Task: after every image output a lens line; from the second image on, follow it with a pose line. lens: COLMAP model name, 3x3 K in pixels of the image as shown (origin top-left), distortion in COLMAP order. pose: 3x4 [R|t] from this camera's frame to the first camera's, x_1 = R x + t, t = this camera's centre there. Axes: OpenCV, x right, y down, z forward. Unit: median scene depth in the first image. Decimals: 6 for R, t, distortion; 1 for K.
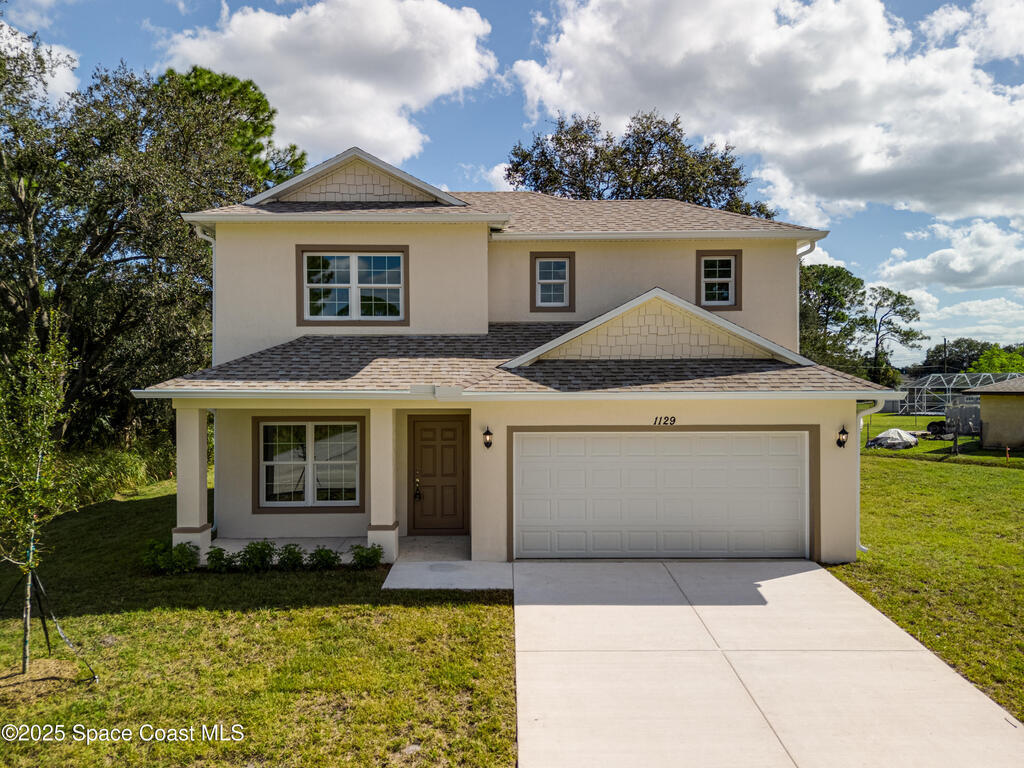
lens RADIAL K [[749.9, 0, 511.8], [0, 749.9, 388.5], [0, 0, 1]] dist [0.072586, -0.072745]
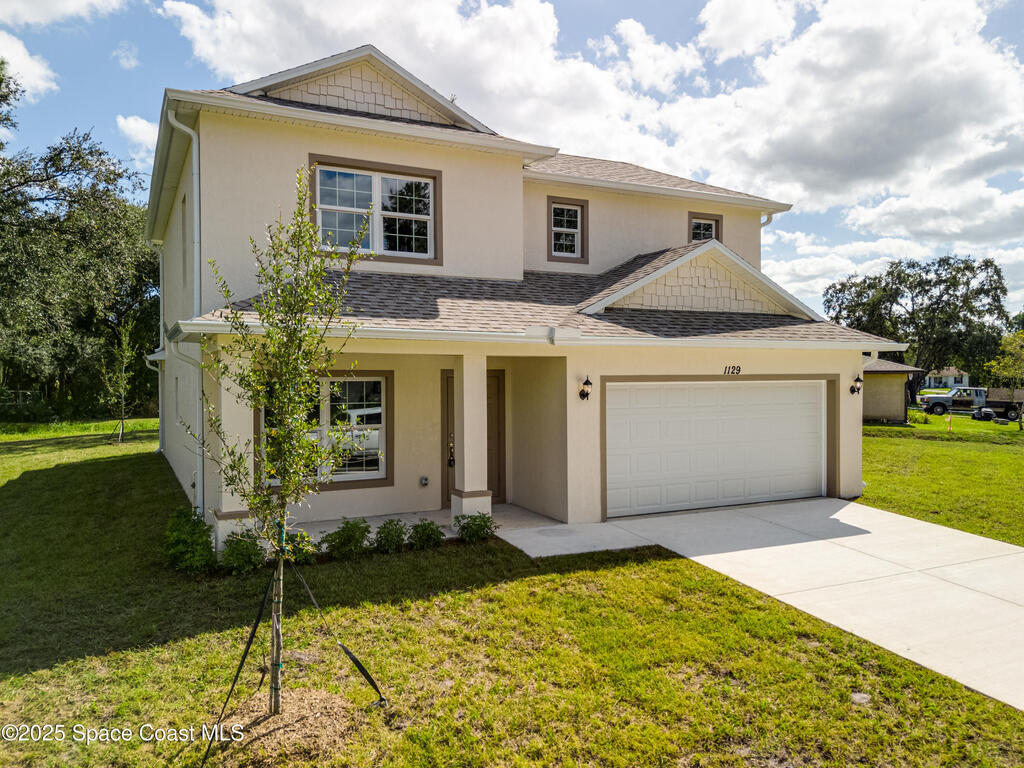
lens RADIAL K [[749.9, 0, 511.8], [0, 749.9, 388.5], [0, 0, 1]] dist [0.072586, -0.072745]
pose [[0.895442, -0.007311, 0.445117, -0.508846], [0.003023, 0.999942, 0.010341, 0.055492], [-0.445167, -0.007914, 0.895413, 0.214435]]
